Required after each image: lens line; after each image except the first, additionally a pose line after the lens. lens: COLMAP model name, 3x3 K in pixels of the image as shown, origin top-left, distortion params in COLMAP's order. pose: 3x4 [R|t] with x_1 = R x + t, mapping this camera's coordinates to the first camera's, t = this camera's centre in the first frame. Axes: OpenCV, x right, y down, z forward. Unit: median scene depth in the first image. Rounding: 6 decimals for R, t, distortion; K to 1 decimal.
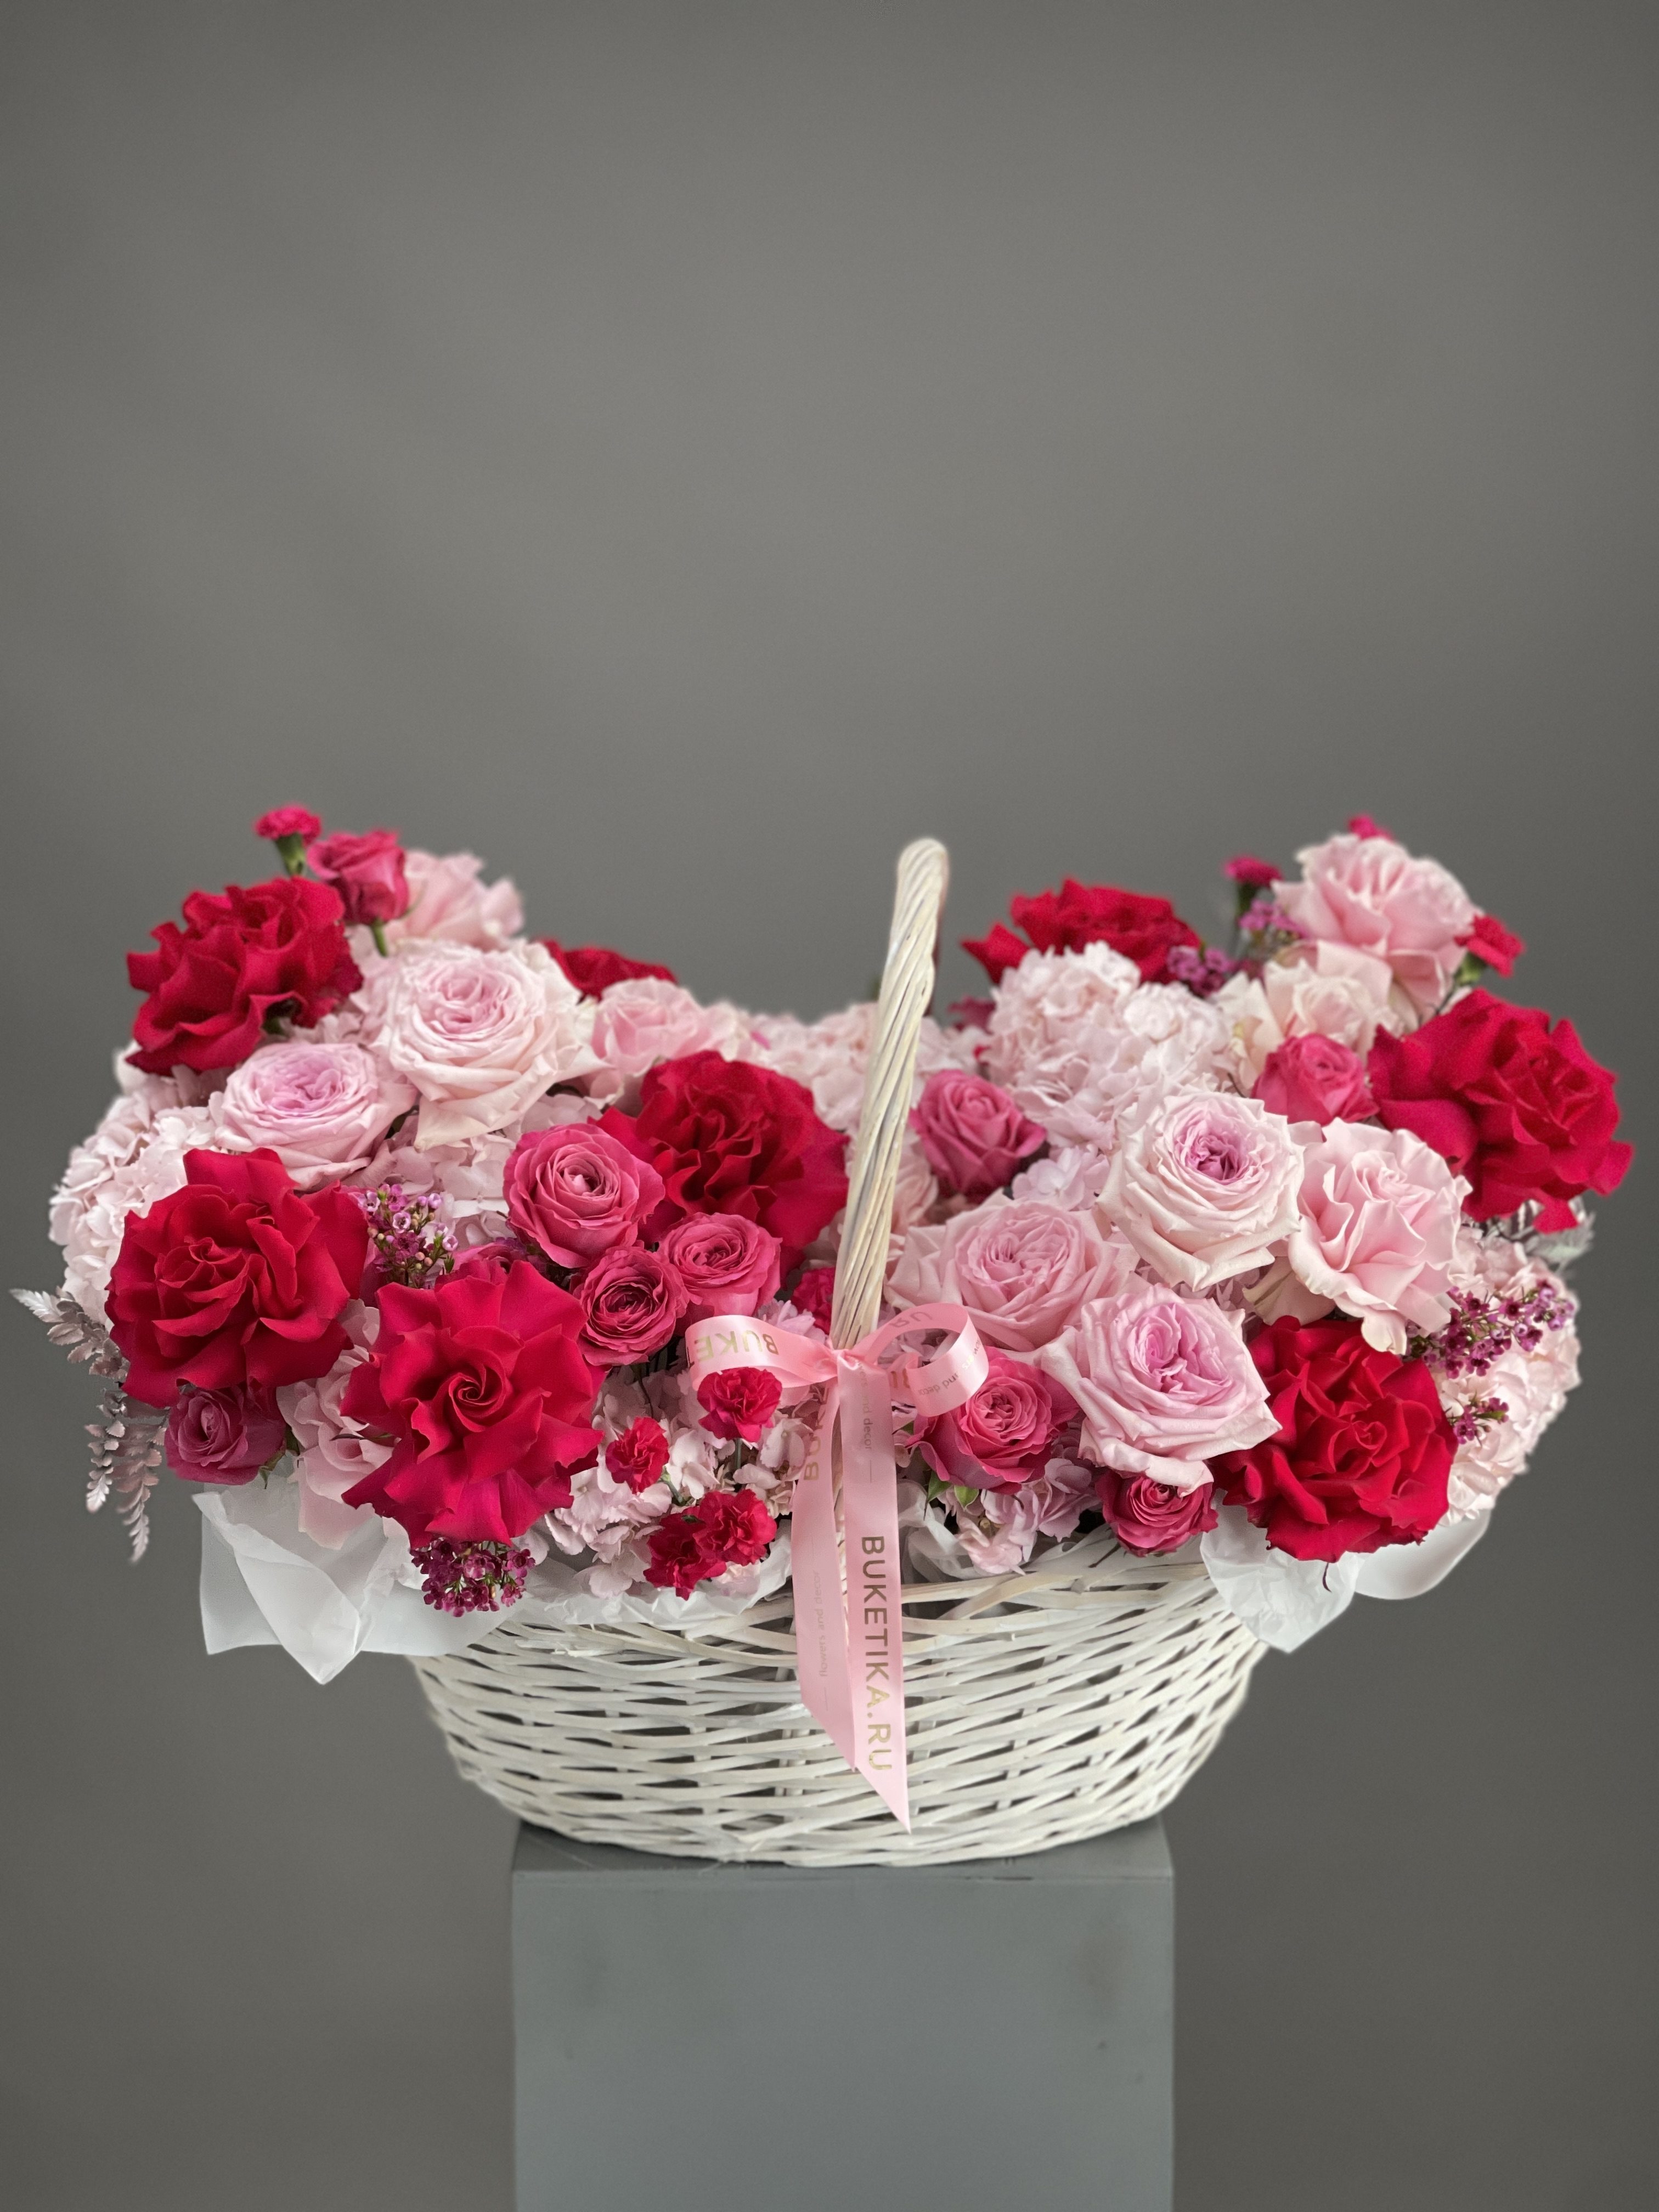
lens RADIAL K [[4172.3, 0, 829.2], [0, 4172.3, 1060.1], [0, 0, 1]] dist [0.068854, 1.432668]
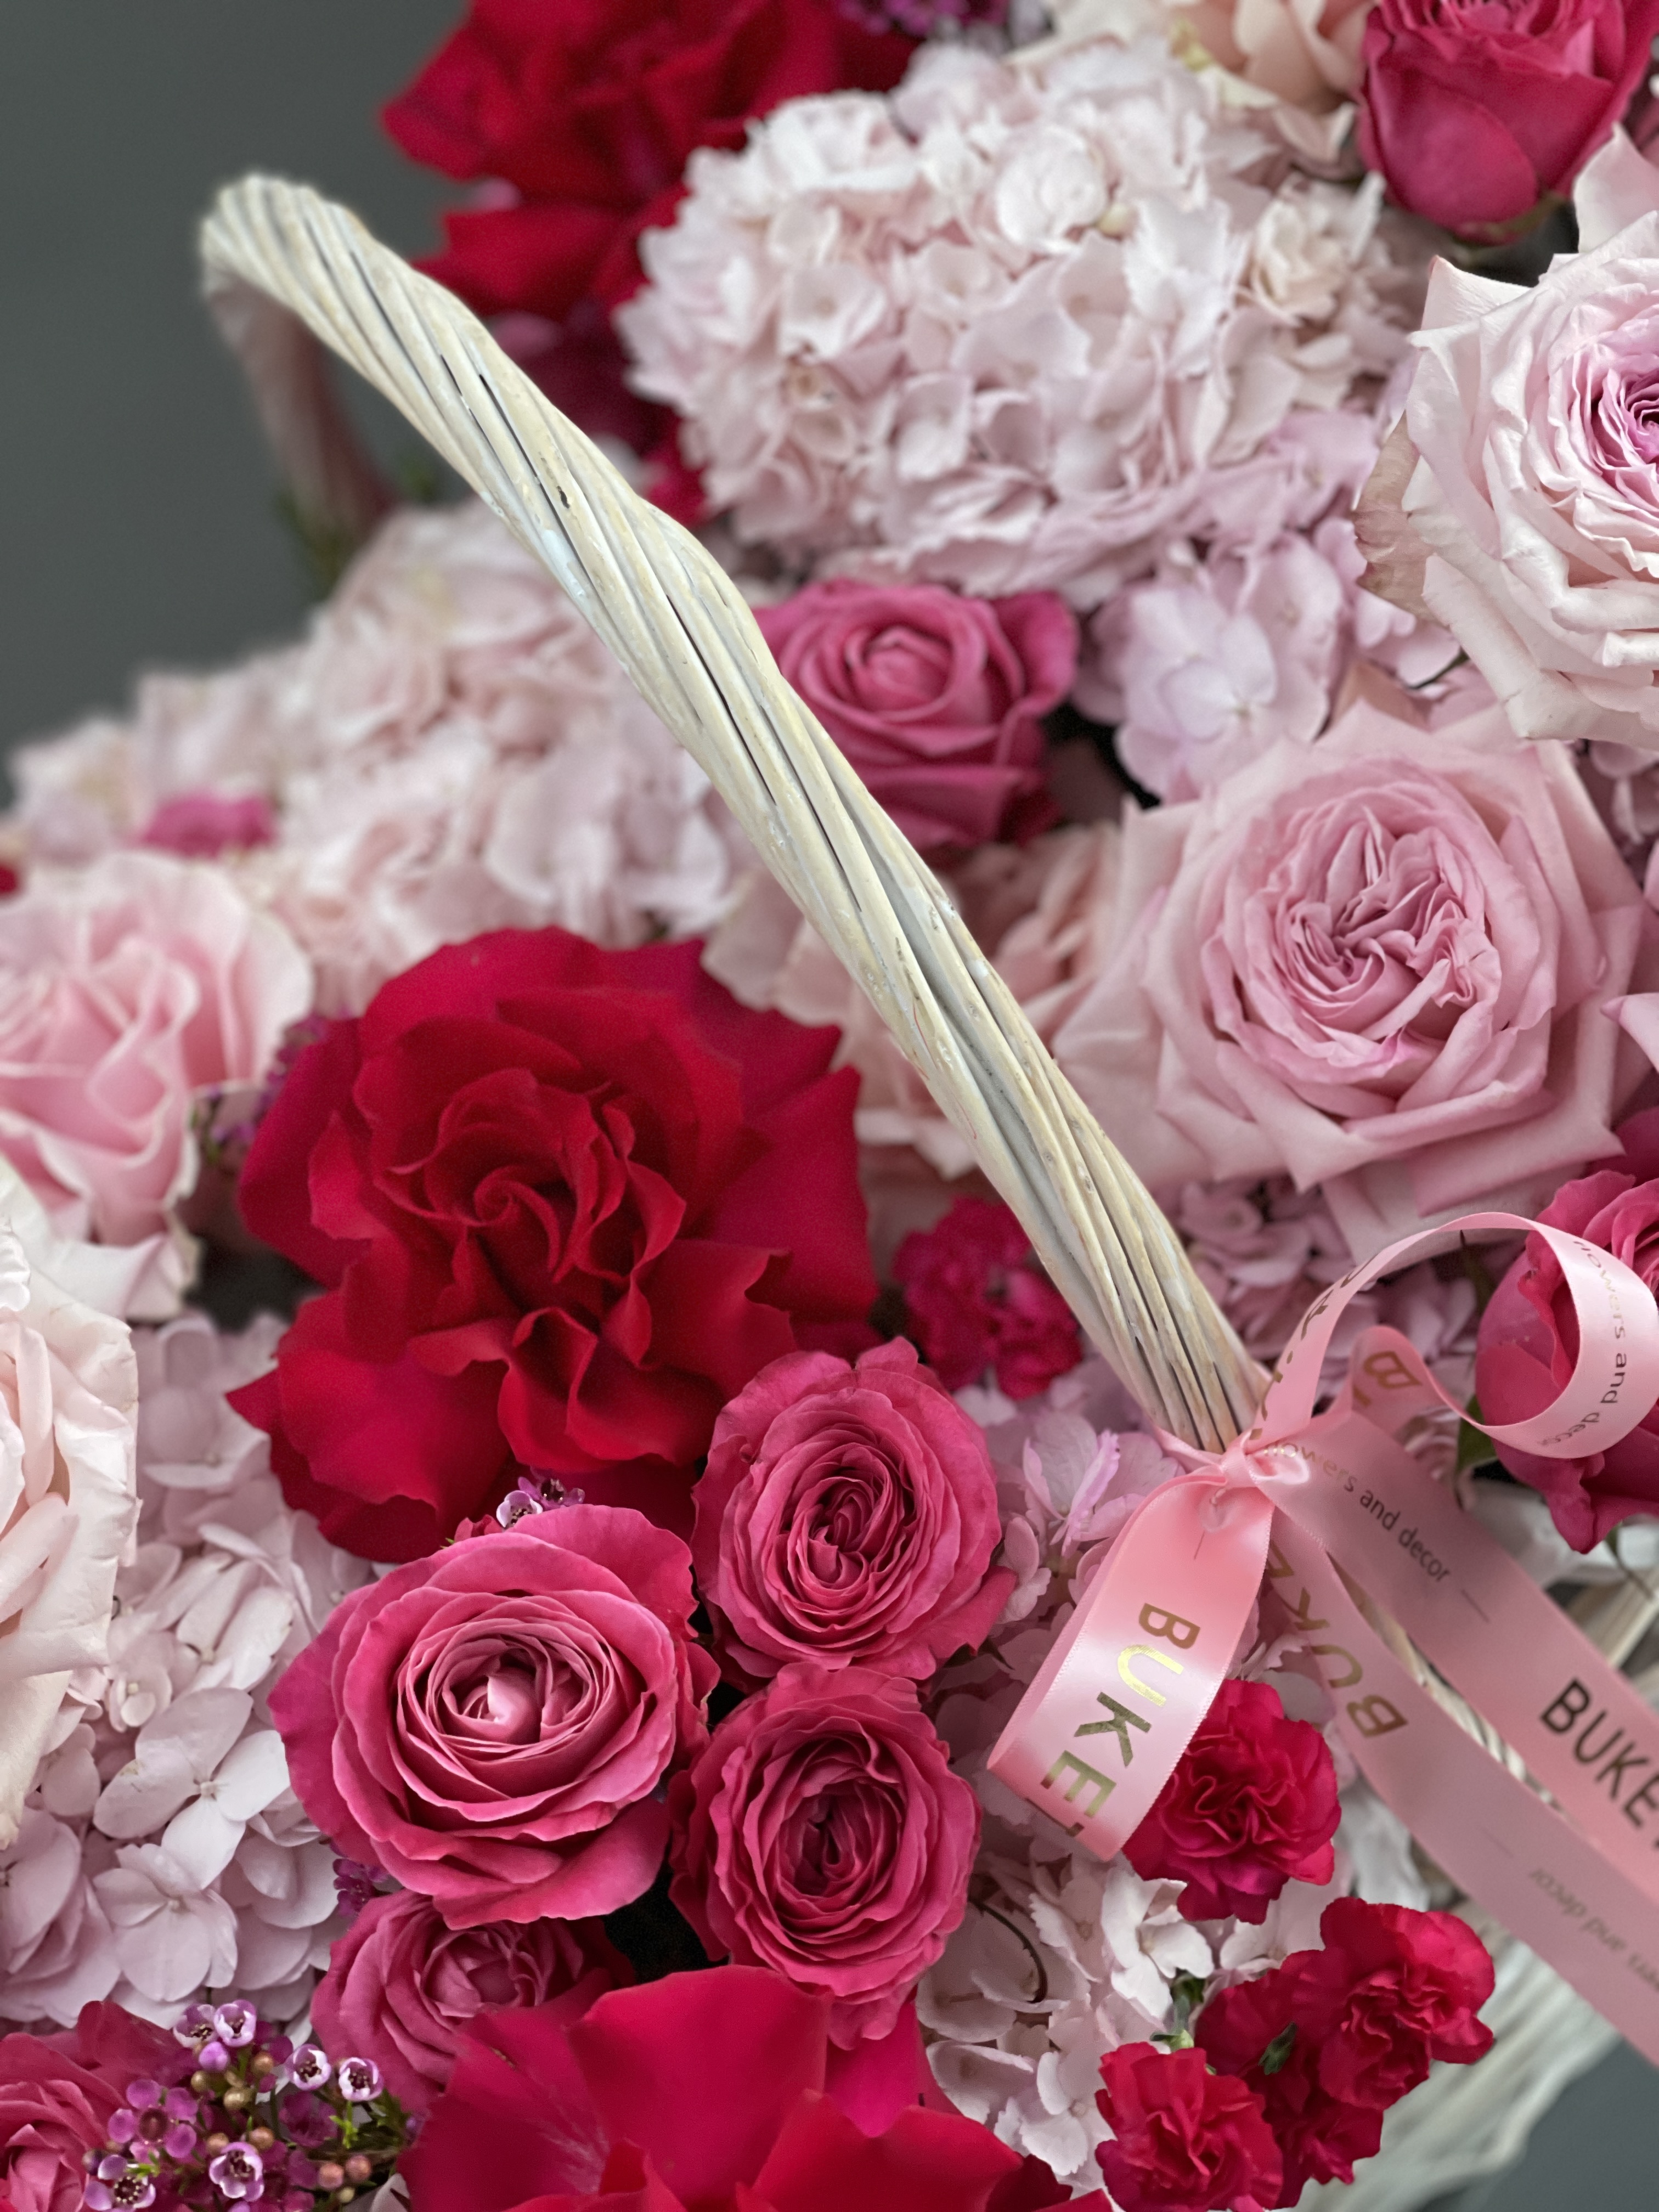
lens RADIAL K [[4157.5, 0, 776.1], [0, 4157.5, 1061.0], [0, 0, 1]] dist [0.165279, 0.026914]
pose [[0.708815, -0.698737, 0.096680, -0.038135], [0.619411, 0.682119, 0.388644, -0.128038], [-0.337507, -0.215593, 0.916302, 0.653434]]
